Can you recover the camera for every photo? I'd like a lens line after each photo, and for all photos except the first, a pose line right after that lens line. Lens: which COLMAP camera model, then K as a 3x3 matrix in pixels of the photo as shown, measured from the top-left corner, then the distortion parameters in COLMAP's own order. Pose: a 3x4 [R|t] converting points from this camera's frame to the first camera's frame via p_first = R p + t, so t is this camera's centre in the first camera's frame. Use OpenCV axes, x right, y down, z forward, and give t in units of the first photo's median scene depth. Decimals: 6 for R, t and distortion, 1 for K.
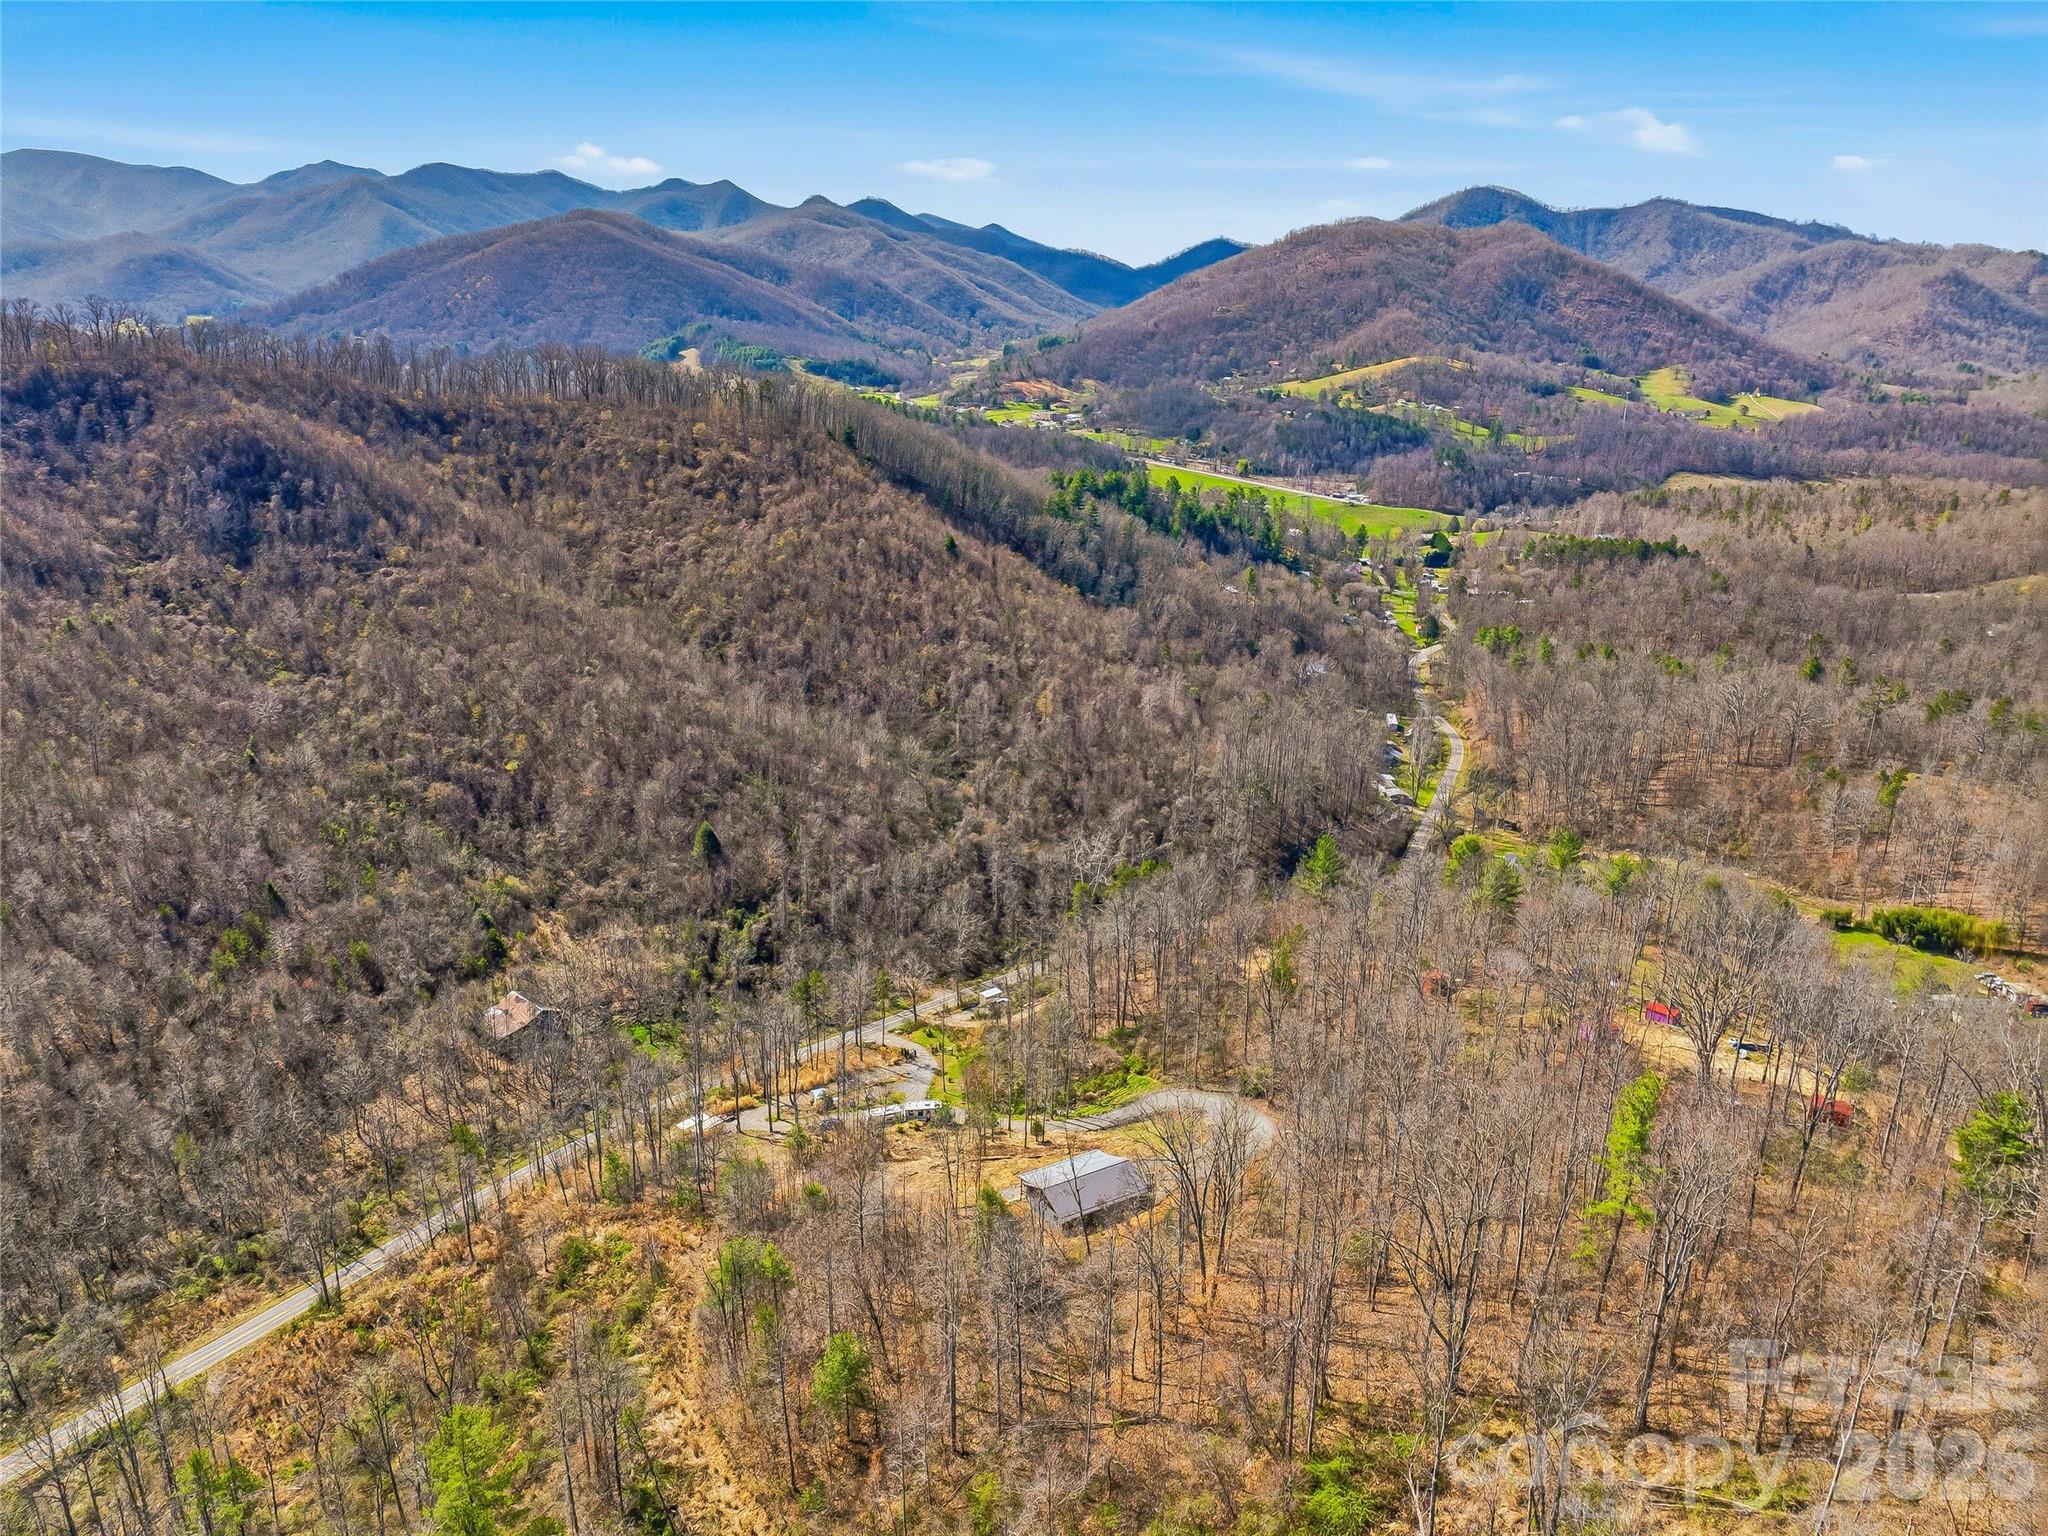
lens RADIAL K [[1479.1, 0, 1031.0], [0, 1479.1, 787.2], [0, 0, 1]] dist [-0.012542, -0.003225]
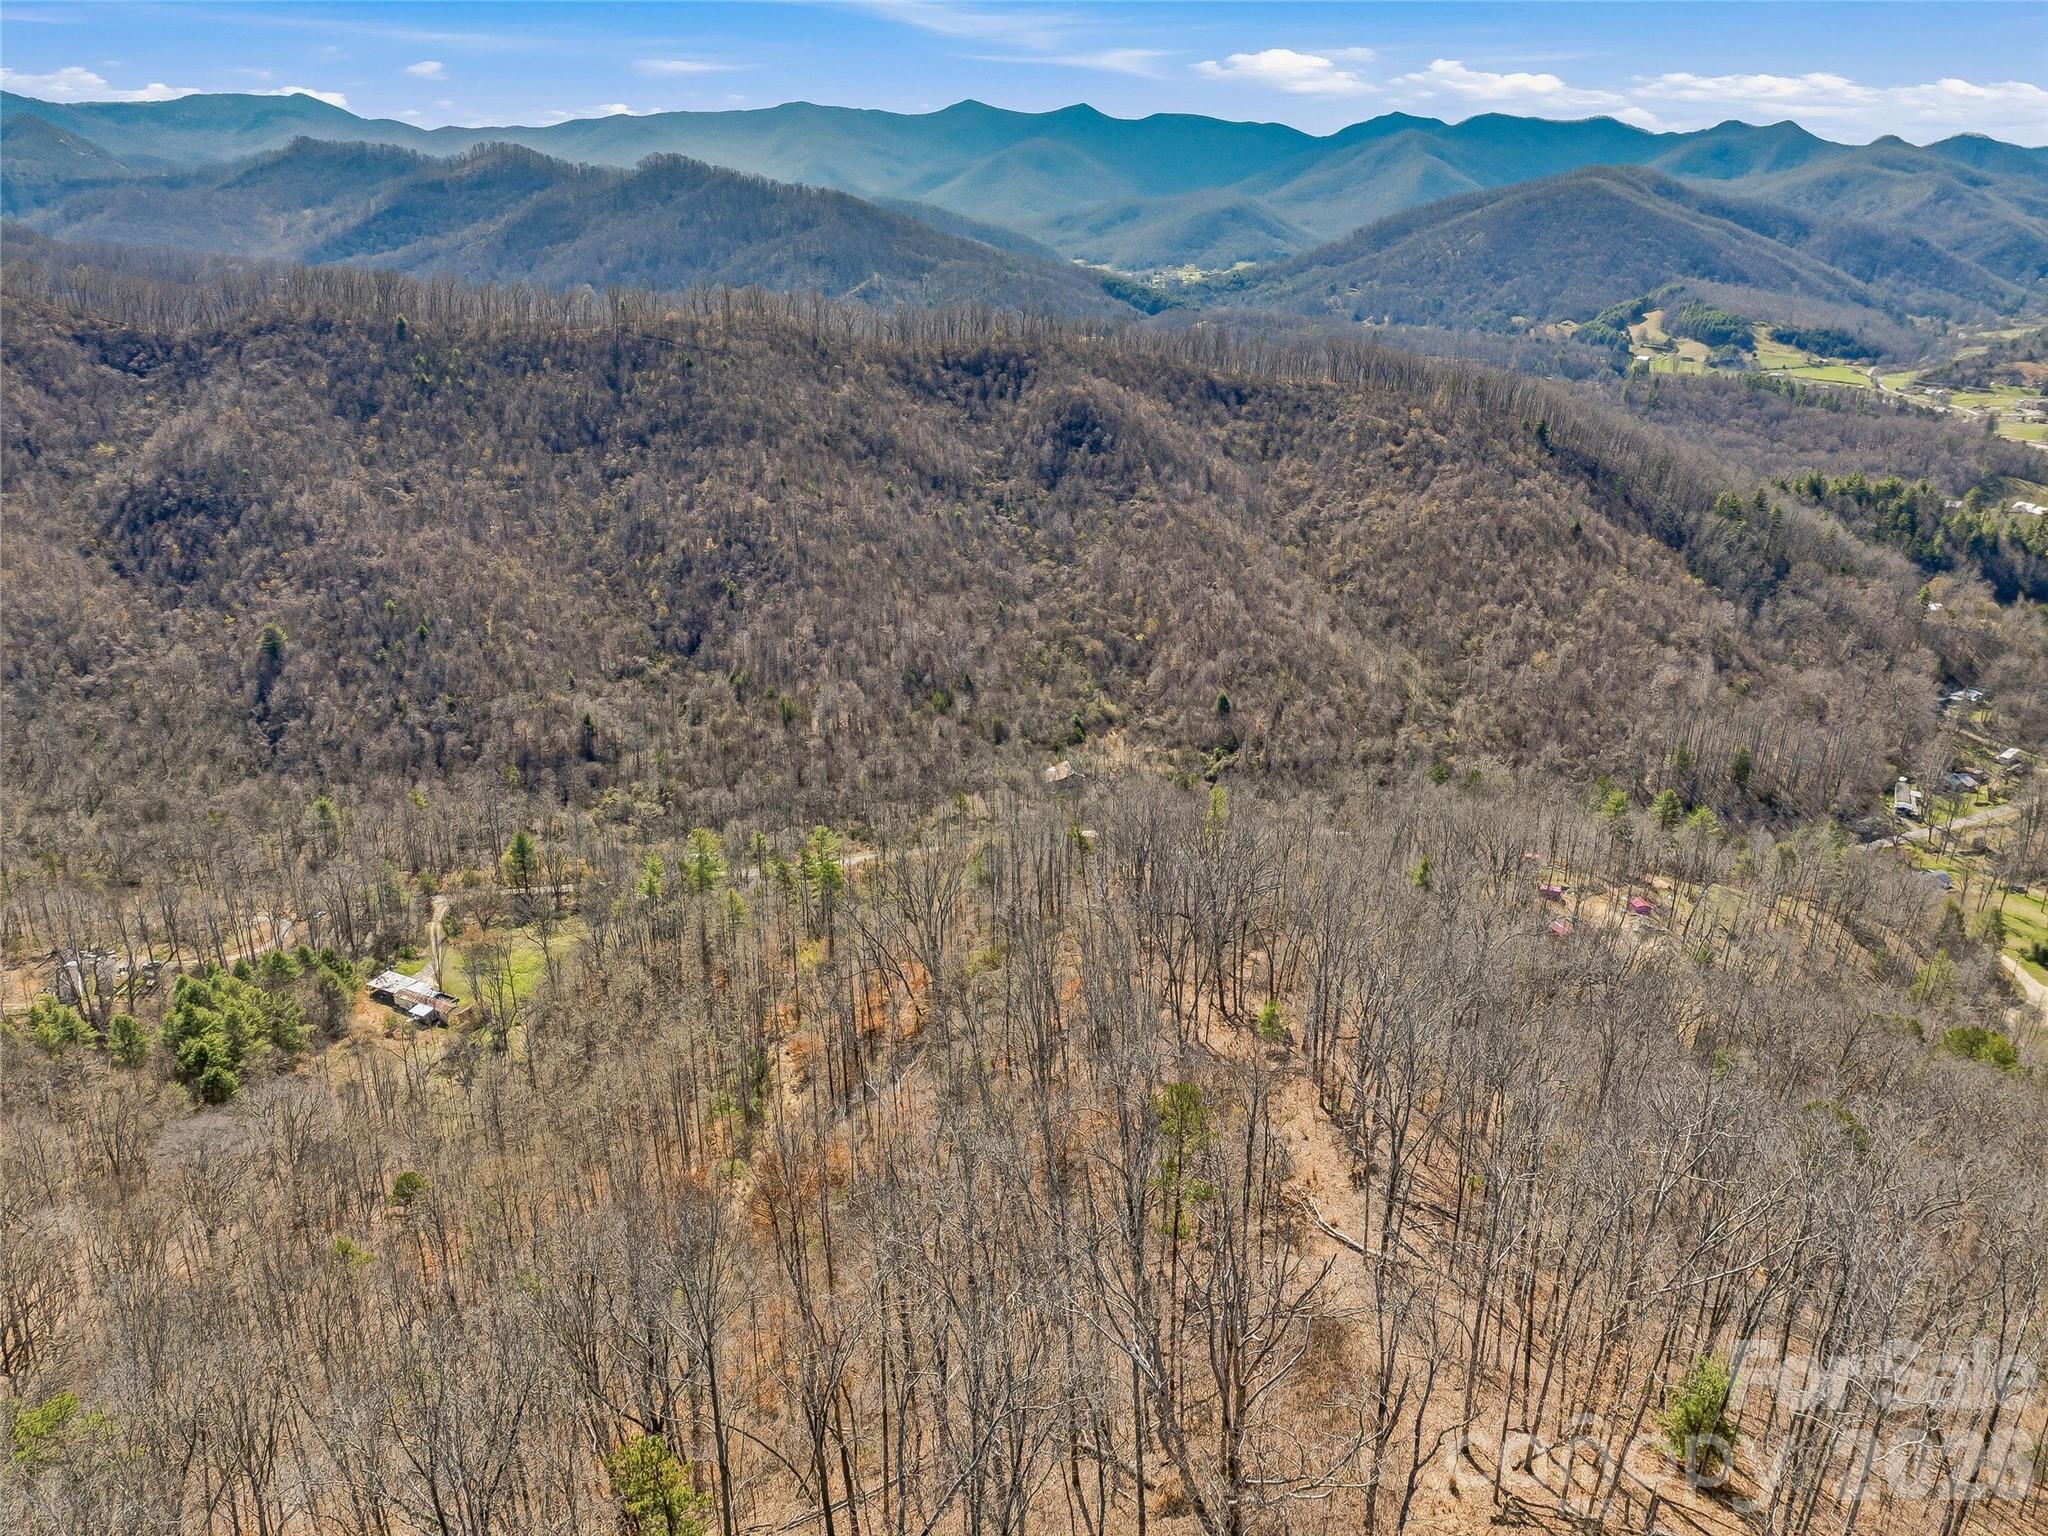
lens RADIAL K [[1479.1, 0, 1031.8], [0, 1479.1, 758.5], [0, 0, 1]] dist [-0.012542, -0.003225]
pose [[0.802736, 0.197374, -0.562724, 0.309003], [-0.188609, 0.979229, 0.074407, 0.010891], [0.565722, 0.046405, 0.823289, -0.218613]]
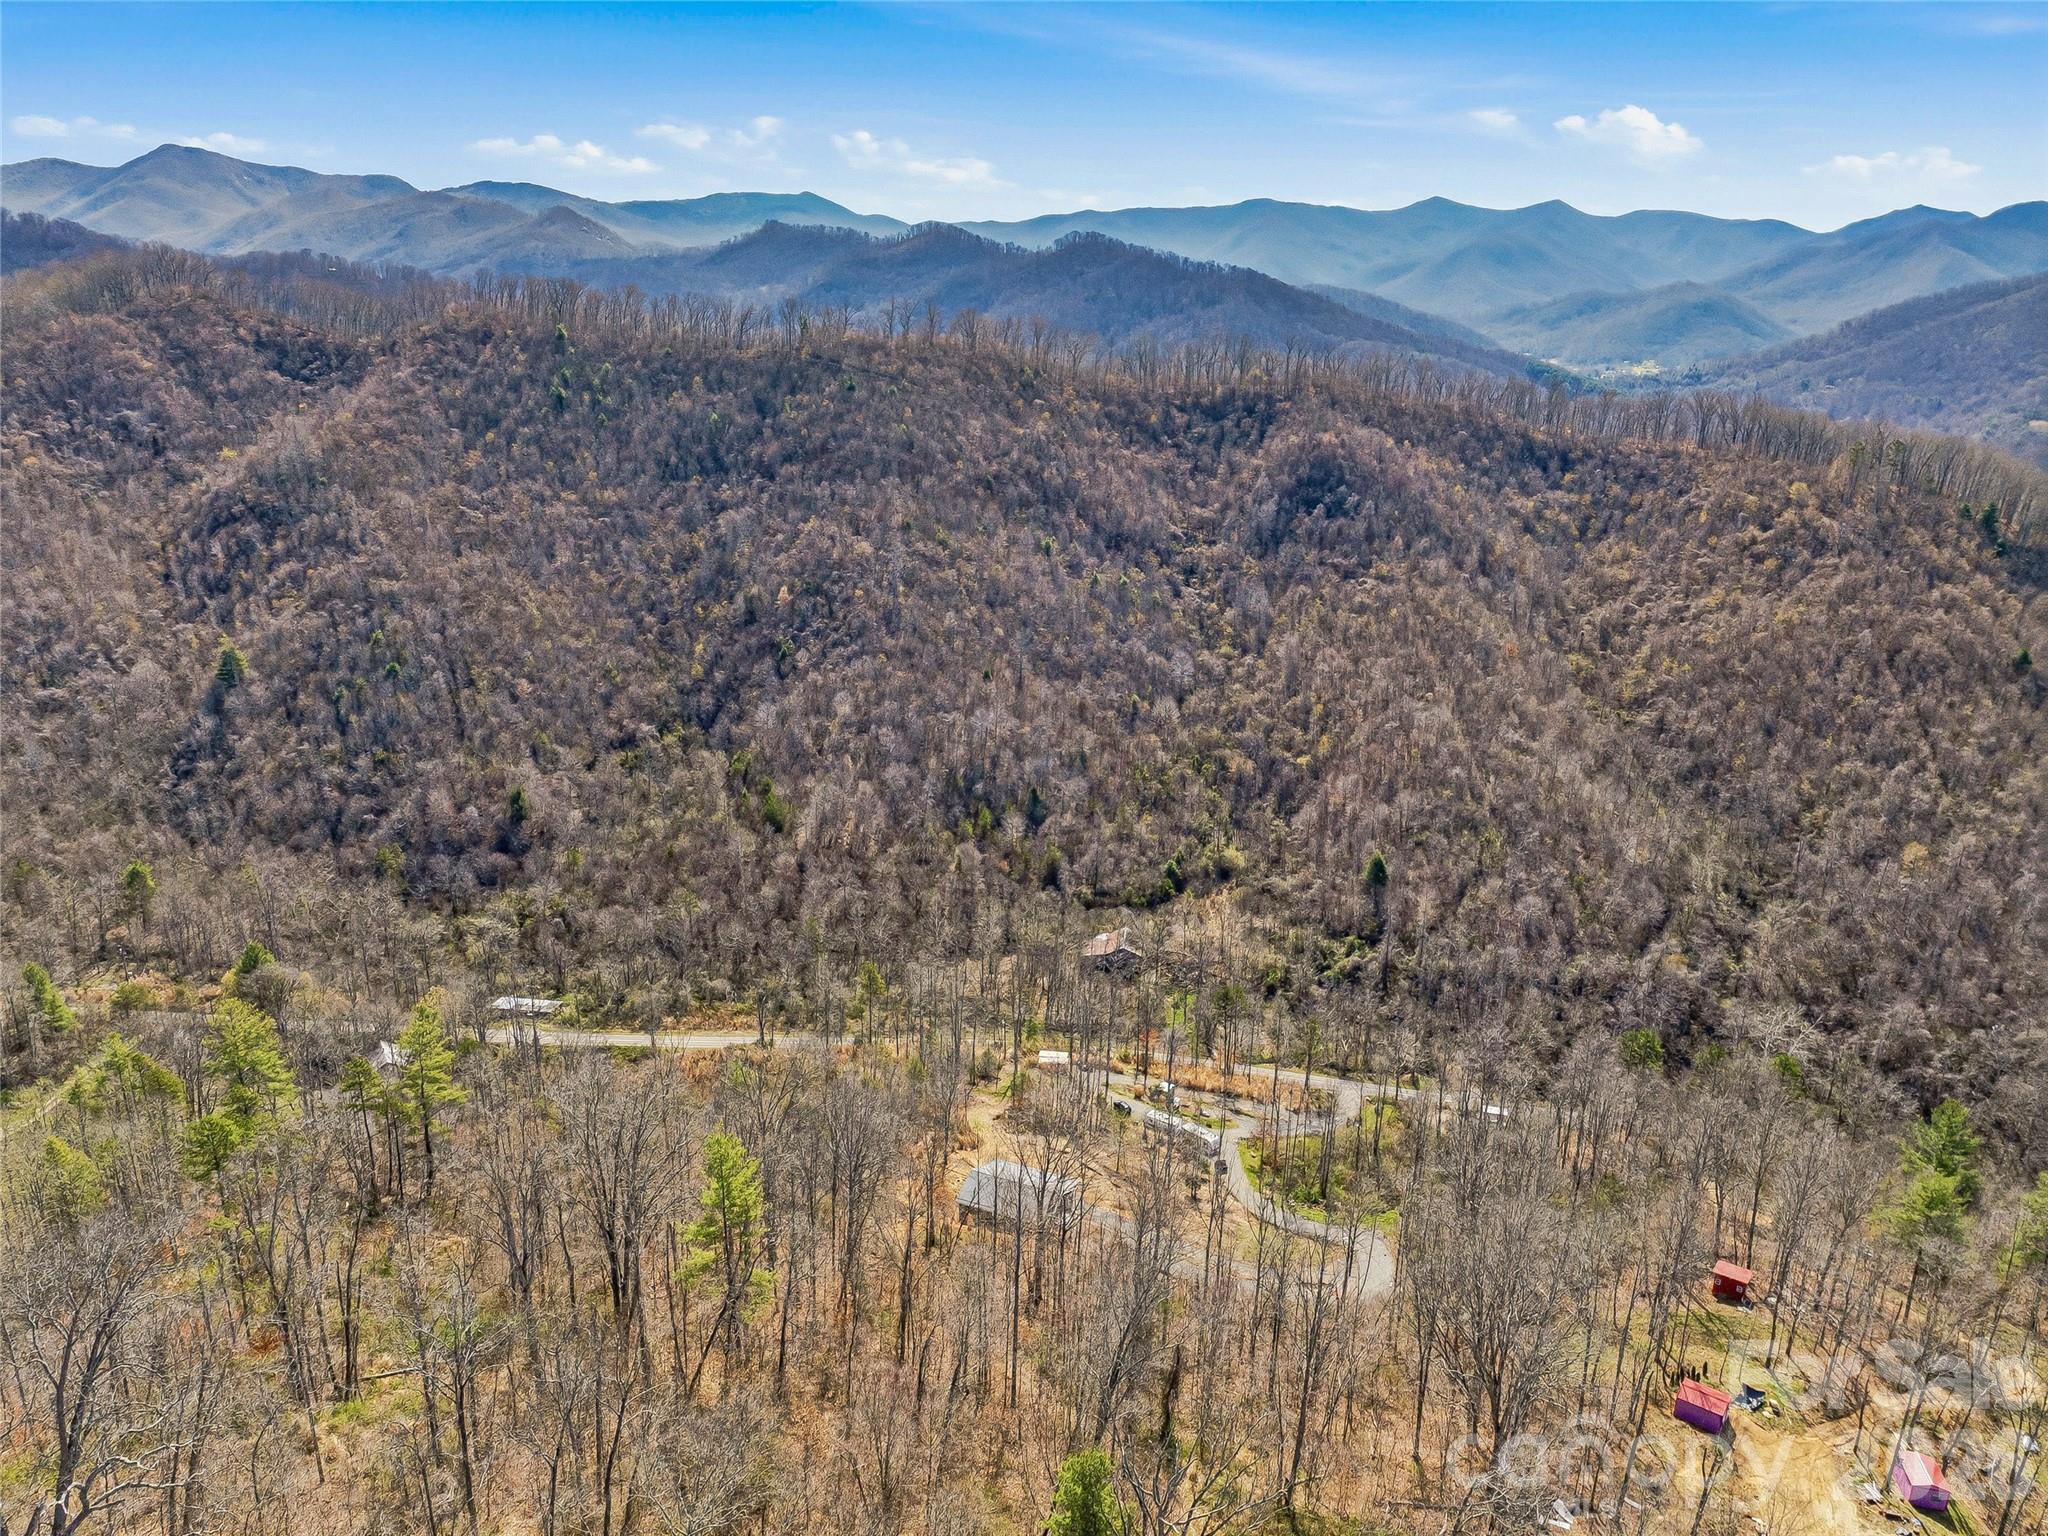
lens RADIAL K [[1479.1, 0, 1013.1], [0, 1479.1, 757.4], [0, 0, 1]] dist [-0.012542, -0.003225]
pose [[0.590588, 0.232872, -0.772643, 0.257303], [-0.269080, 0.959491, 0.083510, -0.035020], [0.760790, 0.158583, 0.629325, 0.102747]]
